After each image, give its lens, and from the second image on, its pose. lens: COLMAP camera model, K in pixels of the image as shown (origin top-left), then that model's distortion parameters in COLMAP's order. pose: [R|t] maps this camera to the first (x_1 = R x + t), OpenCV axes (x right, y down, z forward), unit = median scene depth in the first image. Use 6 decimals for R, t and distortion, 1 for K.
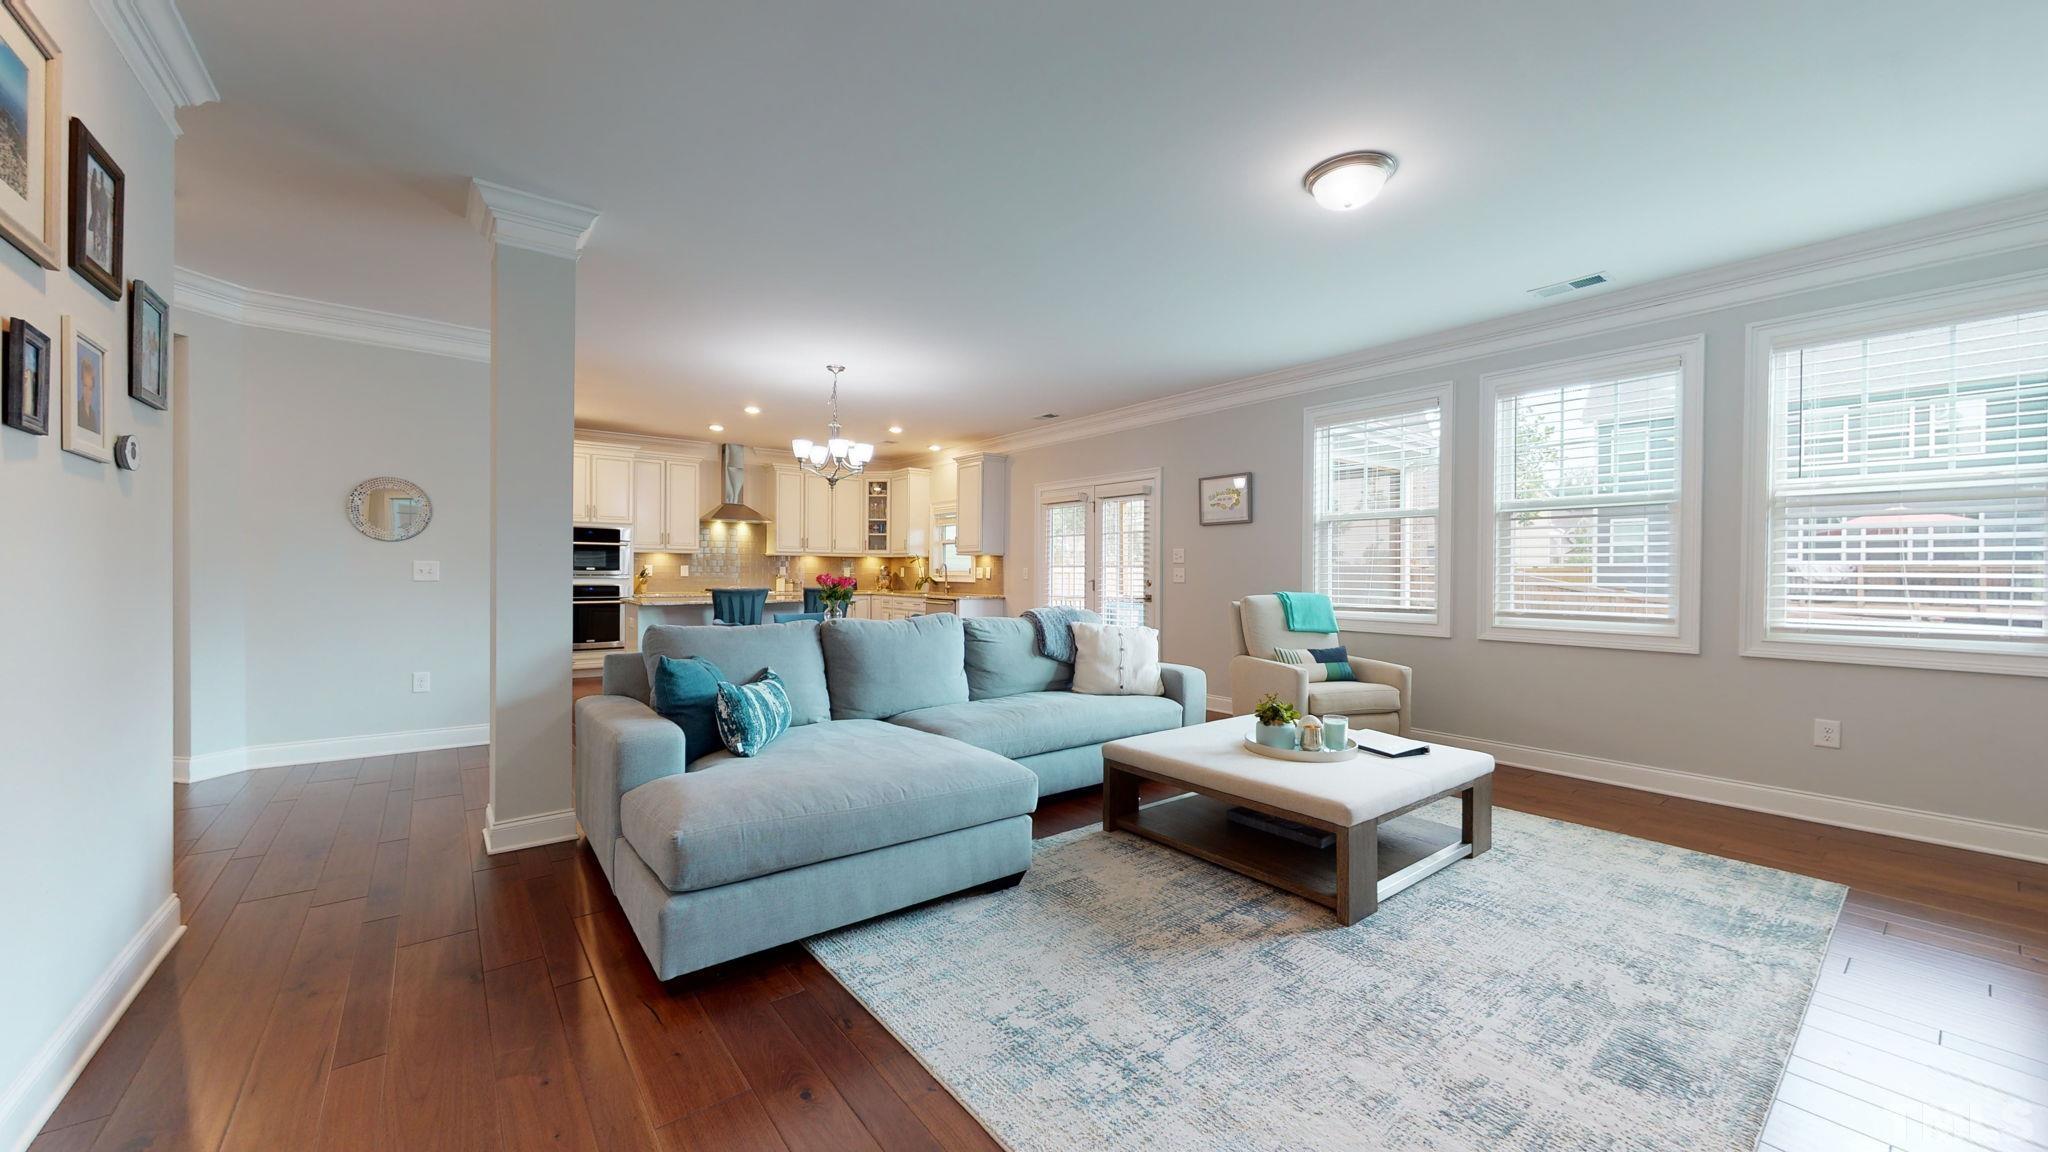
lens RADIAL K [[746.2, 0, 1028.4], [0, 746.2, 578.3], [0, 0, 1]] dist [-0.000453, -0.000180]
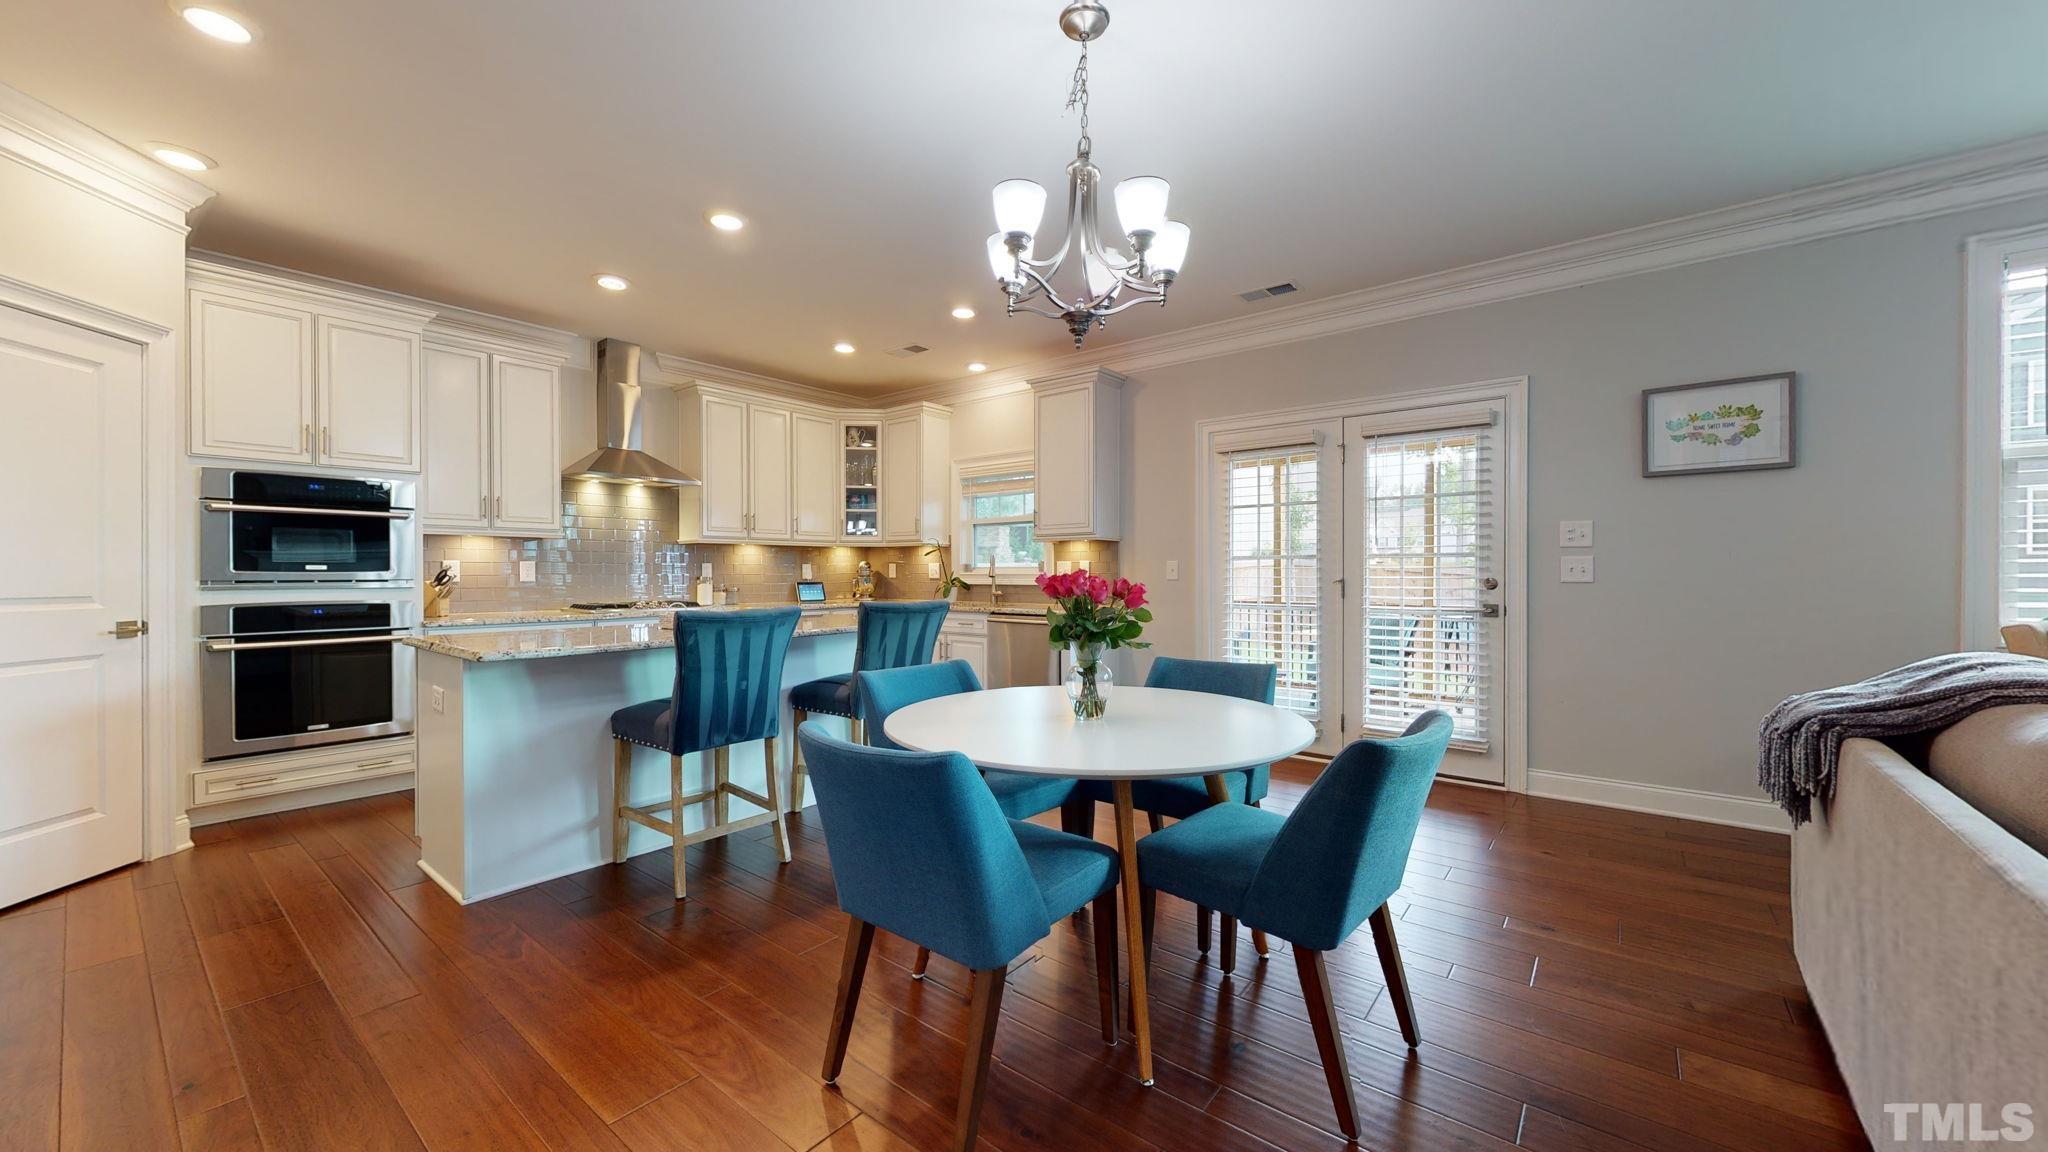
lens RADIAL K [[746.2, 0, 1025.0], [0, 746.2, 575.0], [0, 0, 1]] dist [-0.000453, -0.000180]
pose [[0.974267, -0.010641, 0.225146, -0.246391], [0.011206, 0.999936, -0.001229, -0.002822], [-0.225119, 0.003720, 0.974324, 0.422346]]
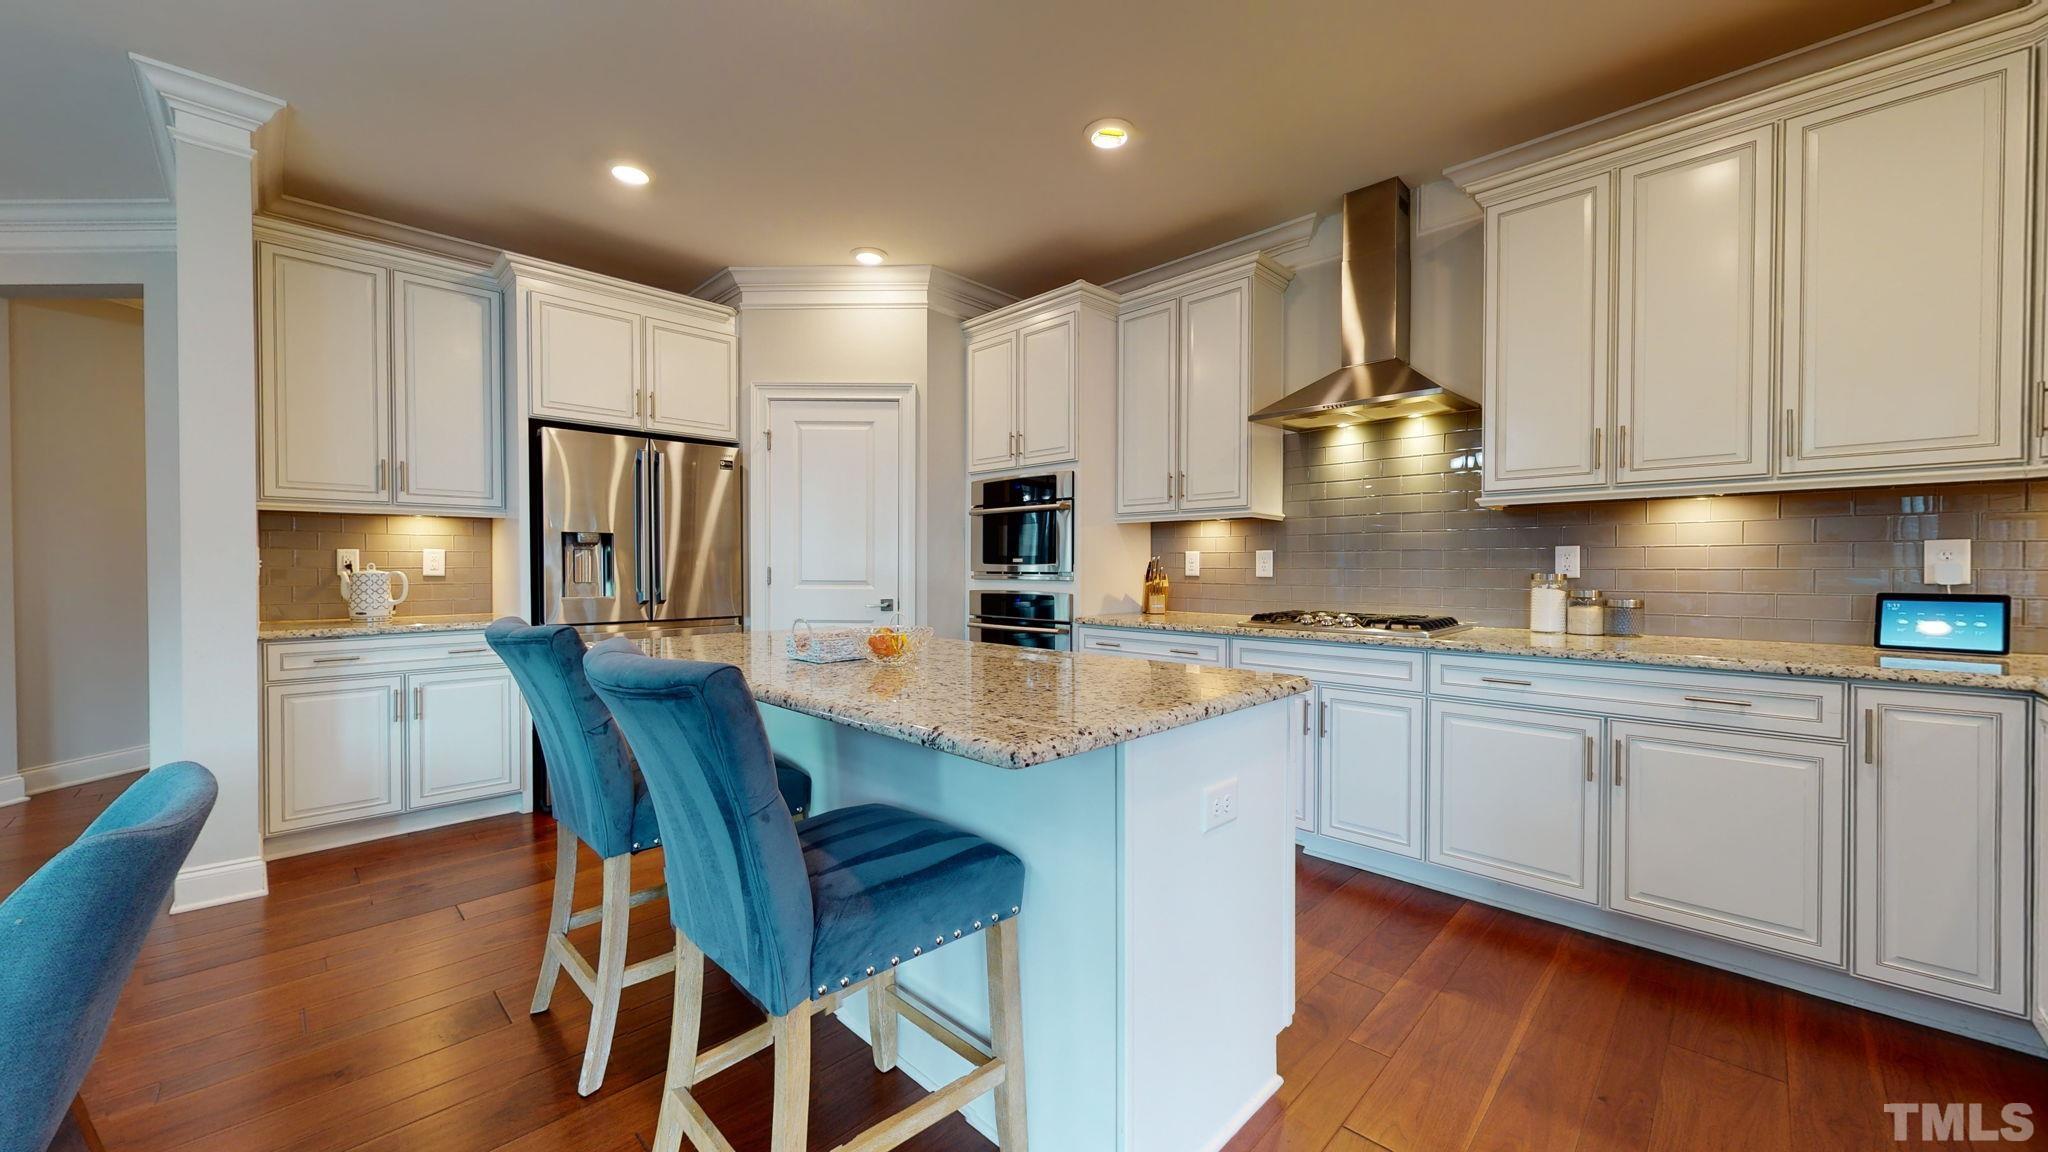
lens RADIAL K [[746.2, 0, 1030.4], [0, 746.2, 577.8], [0, 0, 1]] dist [-0.000453, -0.000180]
pose [[0.126147, 0.006805, -0.991988, -0.084089], [-0.006566, 0.999960, 0.006024, -0.004070], [0.991990, 0.005753, 0.126187, 0.860421]]
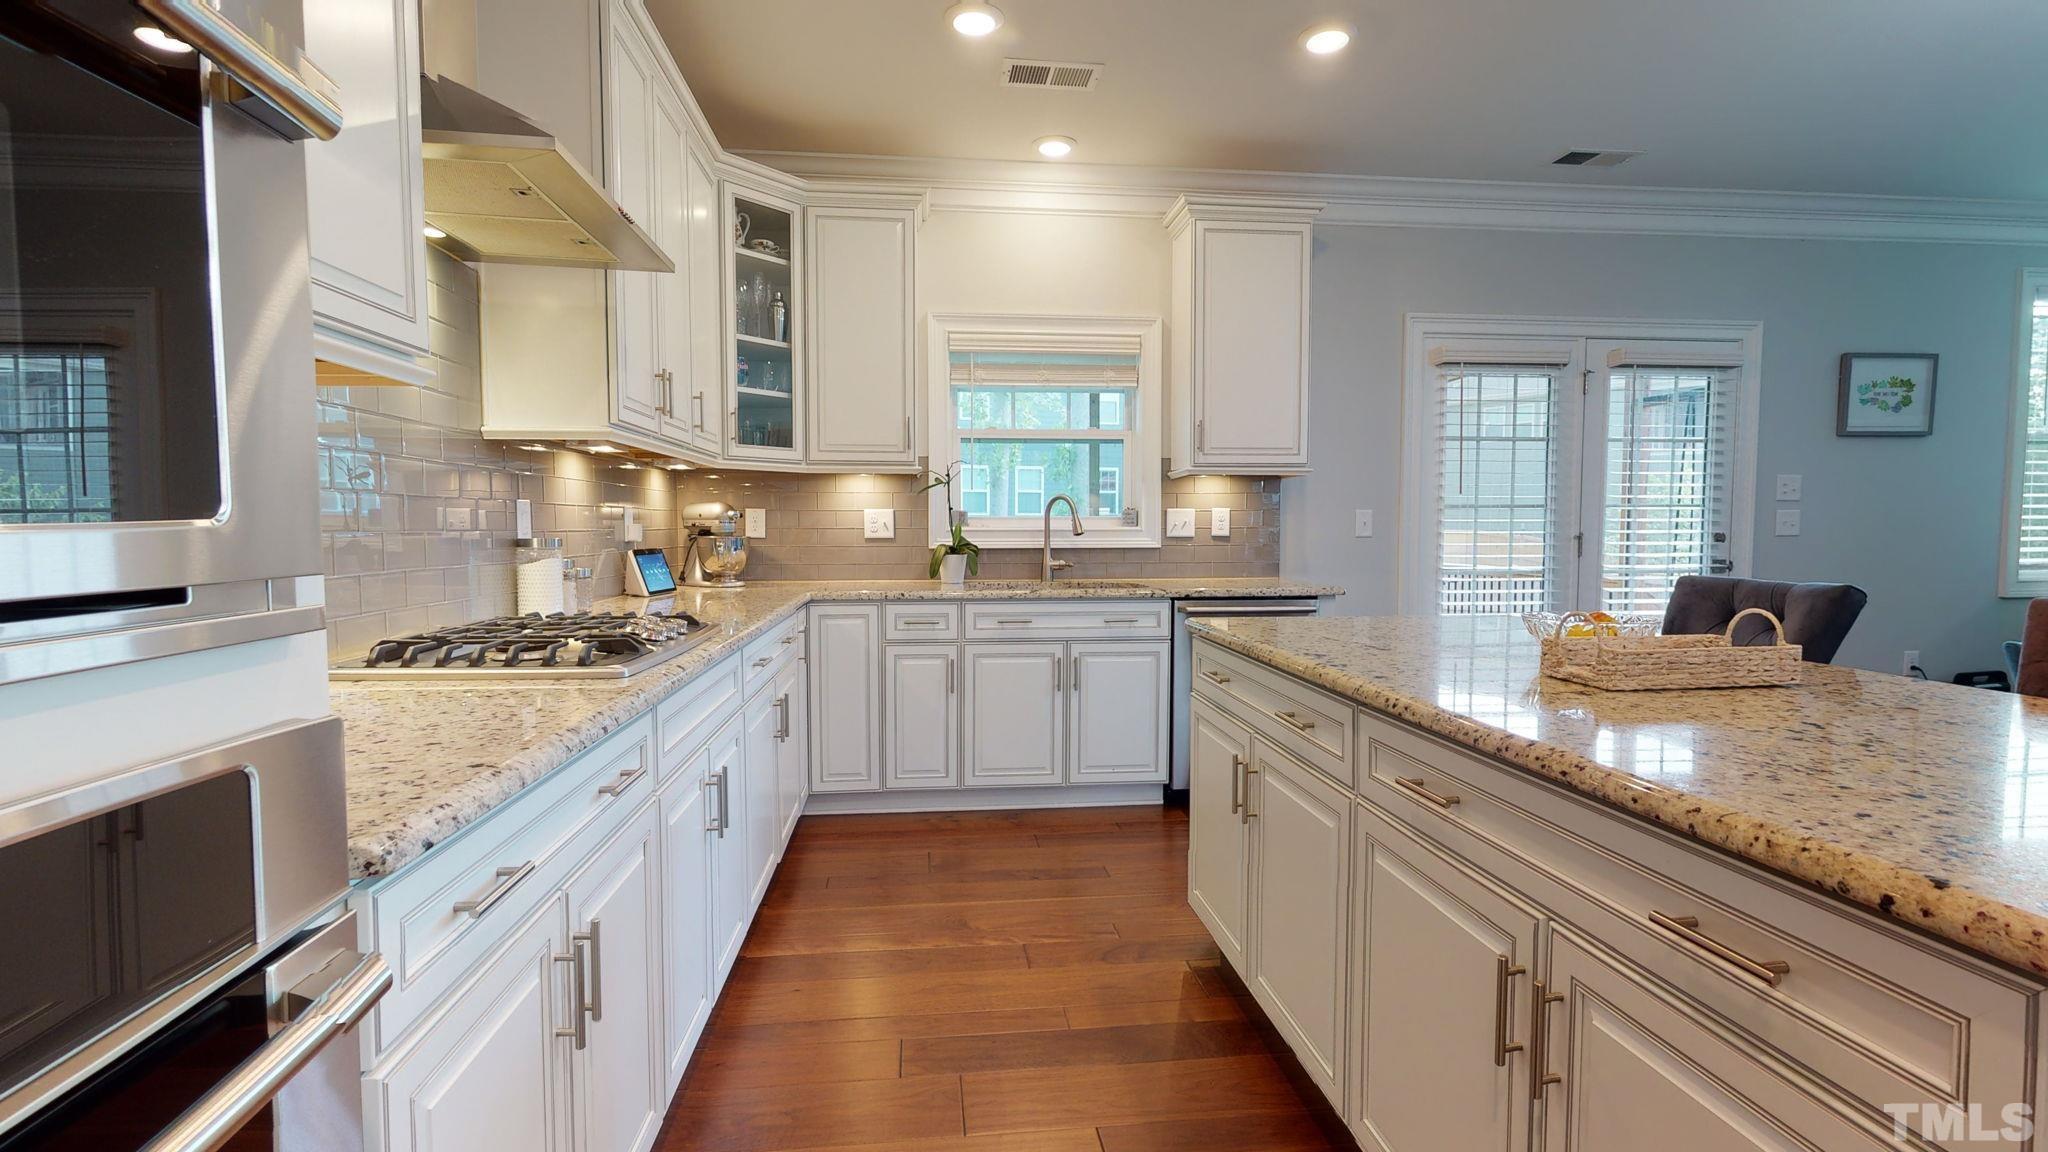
lens RADIAL K [[916.6, 0, 1024.2], [0, 916.6, 572.2], [0, 0, 1]] dist [-0.008881, 0.000340]
pose [[0.545647, -0.051559, 0.836427, -0.524163], [0.013431, 0.998515, 0.052788, -0.008256], [-0.837907, -0.017570, 0.545530, 0.846517]]
